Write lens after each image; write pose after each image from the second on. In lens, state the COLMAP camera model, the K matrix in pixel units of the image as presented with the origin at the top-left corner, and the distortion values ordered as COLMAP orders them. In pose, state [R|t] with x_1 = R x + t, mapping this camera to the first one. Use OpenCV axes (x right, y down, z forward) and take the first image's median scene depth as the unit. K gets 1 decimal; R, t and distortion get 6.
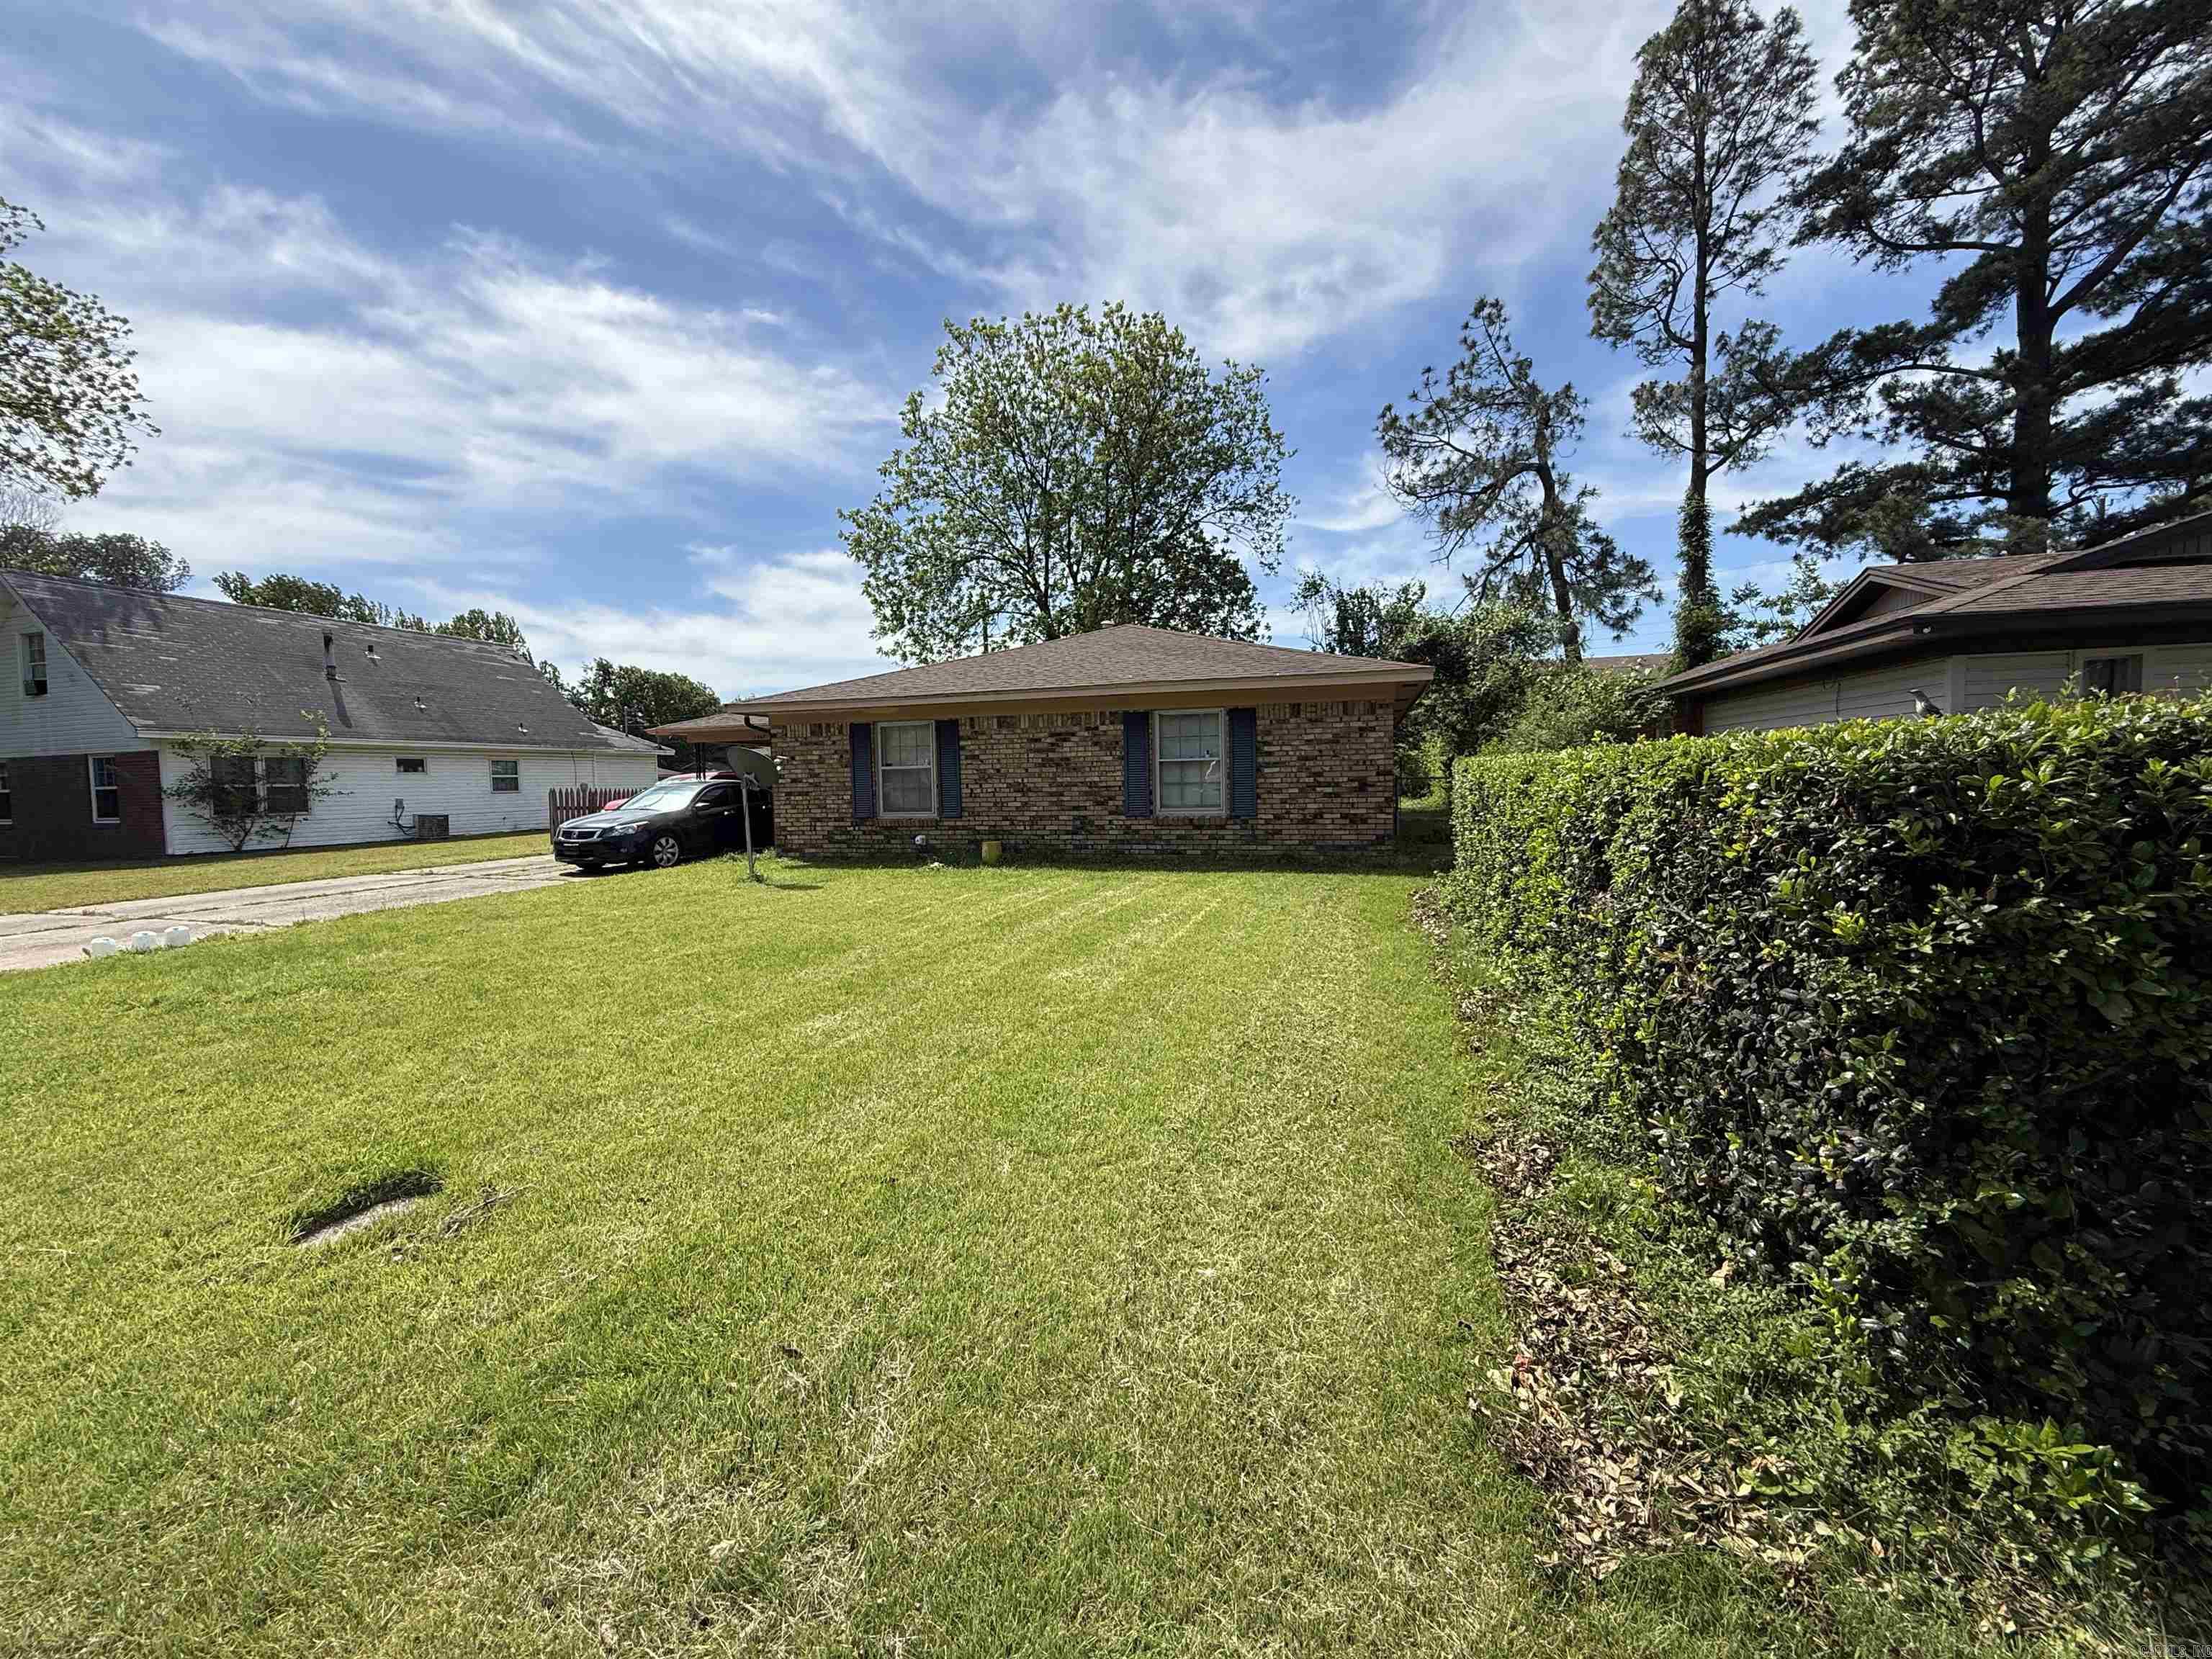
lens RADIAL K [[878.7, 0, 1101.7], [0, 878.7, 842.2], [0, 0, 1]] dist [0.001819, -0.000578]
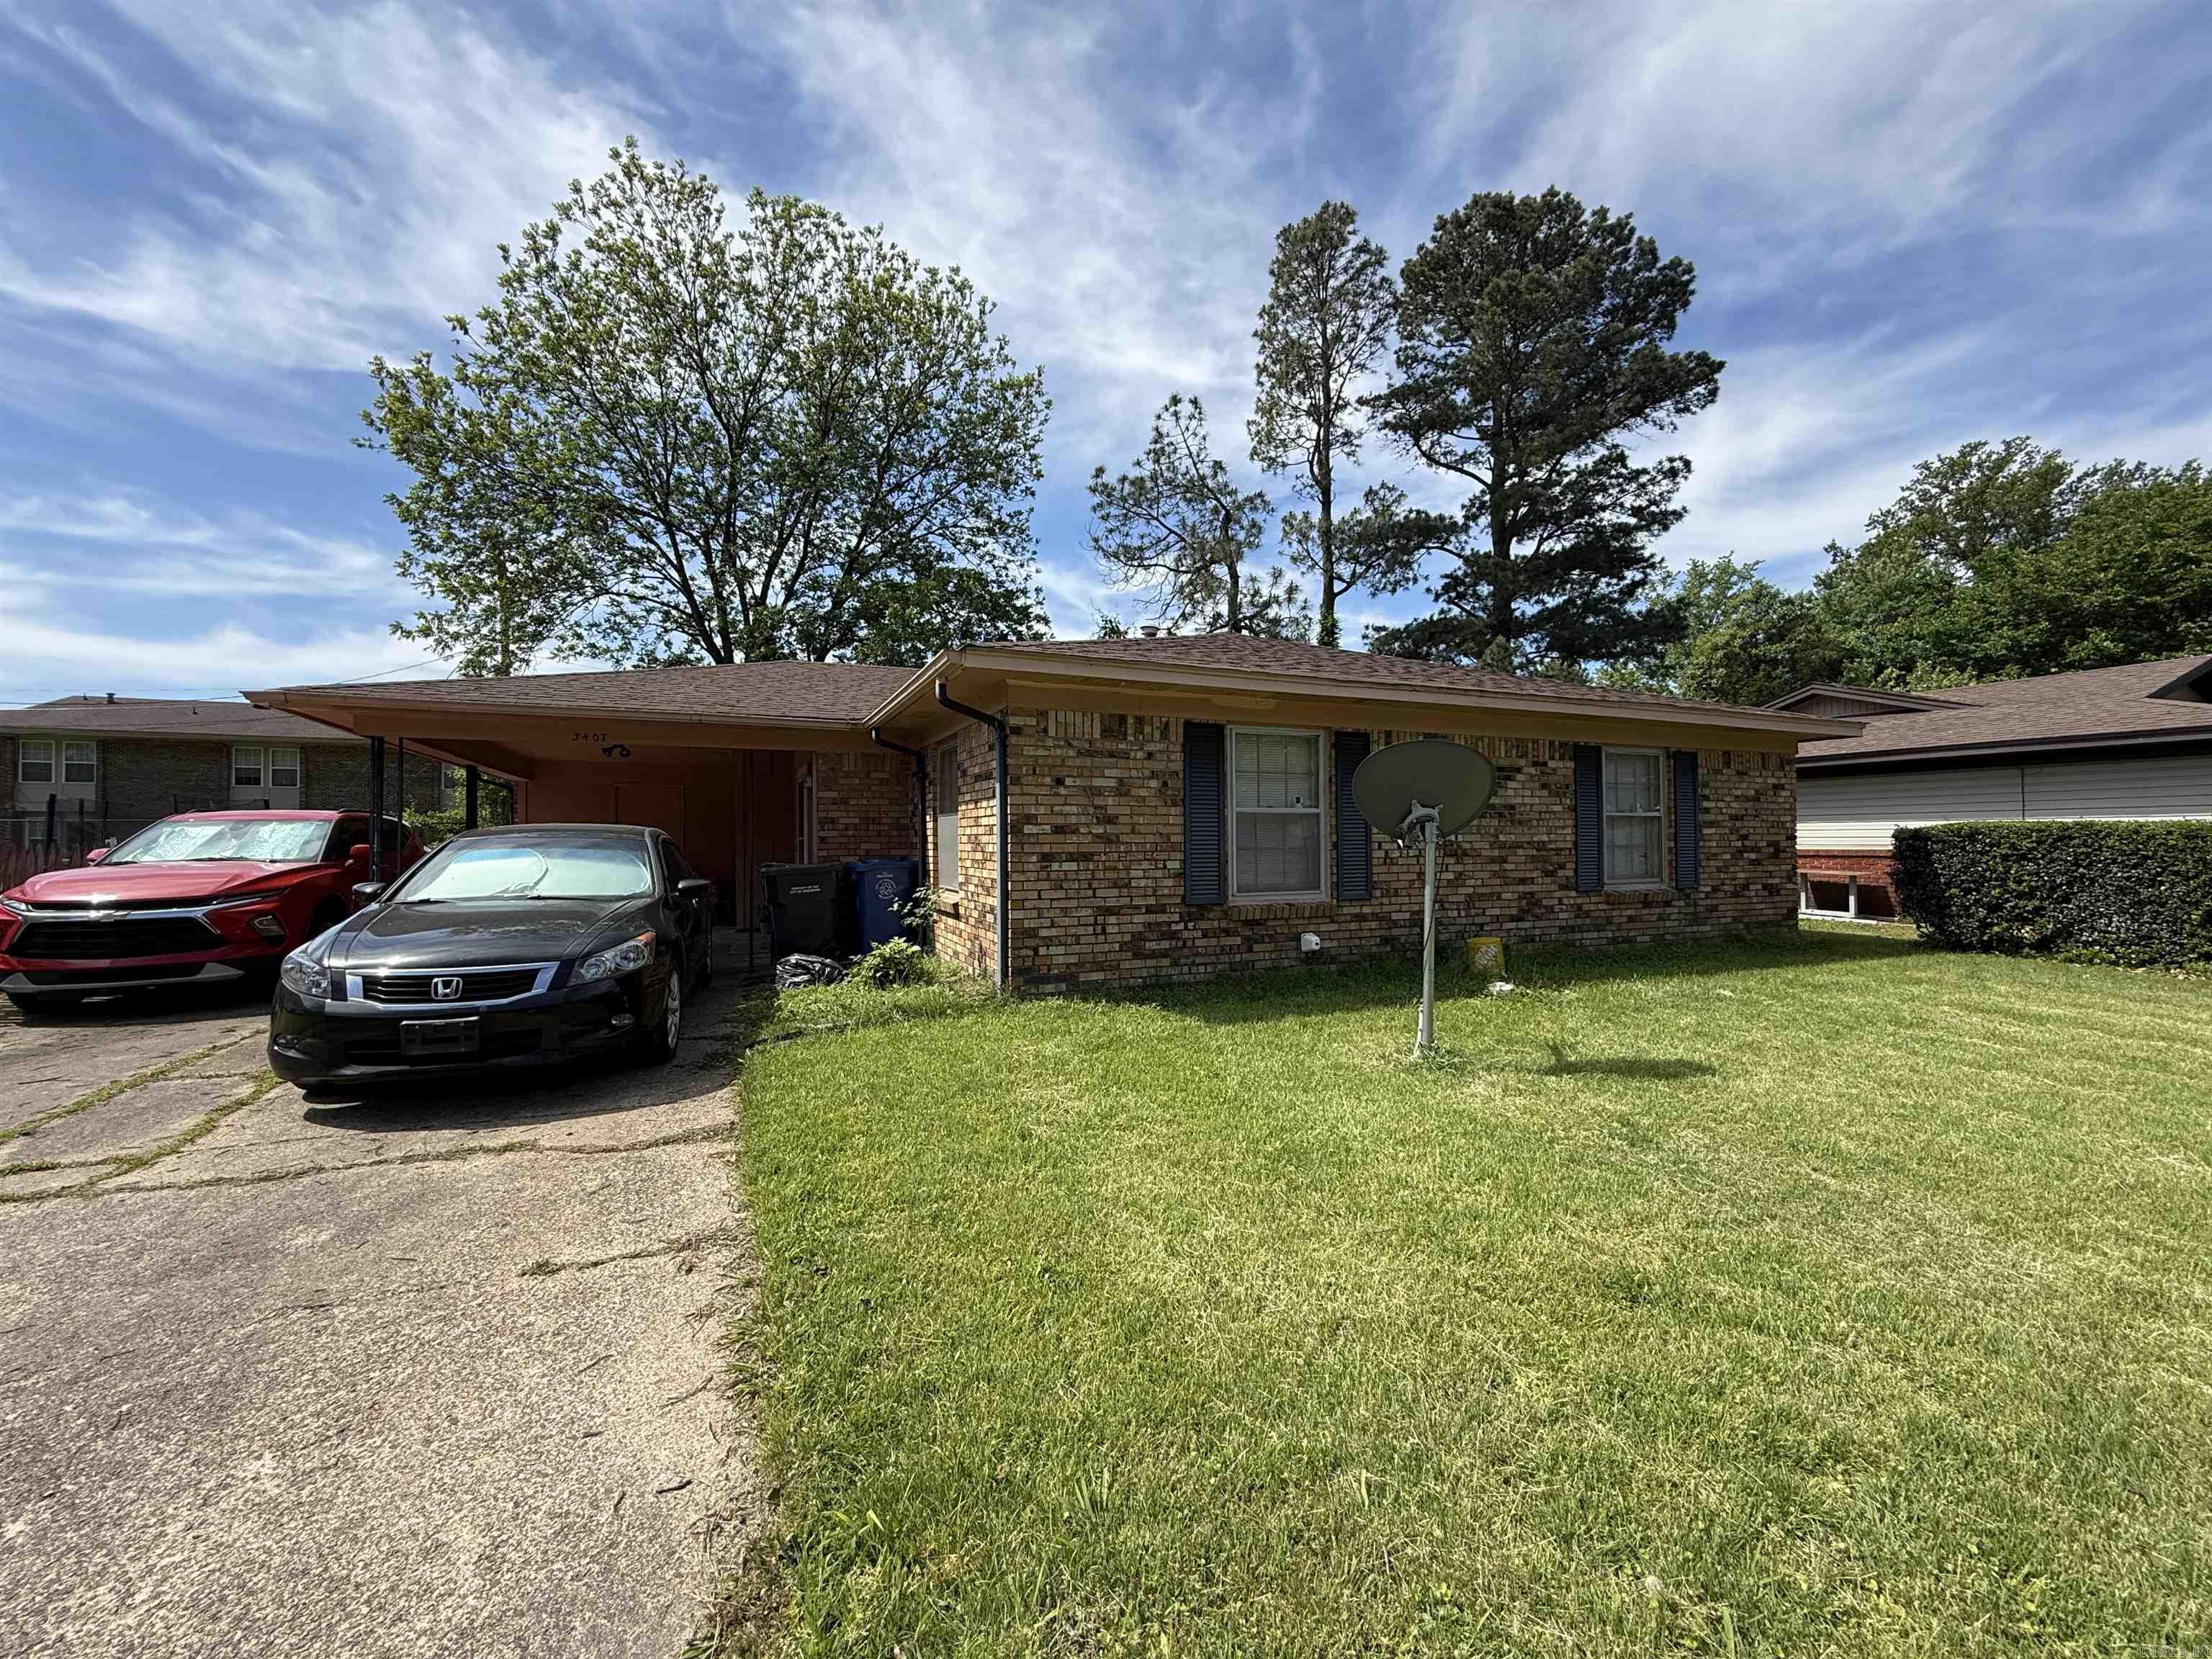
lens RADIAL K [[878.7, 0, 1104.8], [0, 878.7, 821.6], [0, 0, 1]] dist [0.001819, -0.000578]
pose [[0.771157, 0.031617, 0.635860, -0.638490], [0.032849, 0.995460, -0.089336, -0.031650], [-0.635797, 0.089780, 0.766617, 0.631723]]
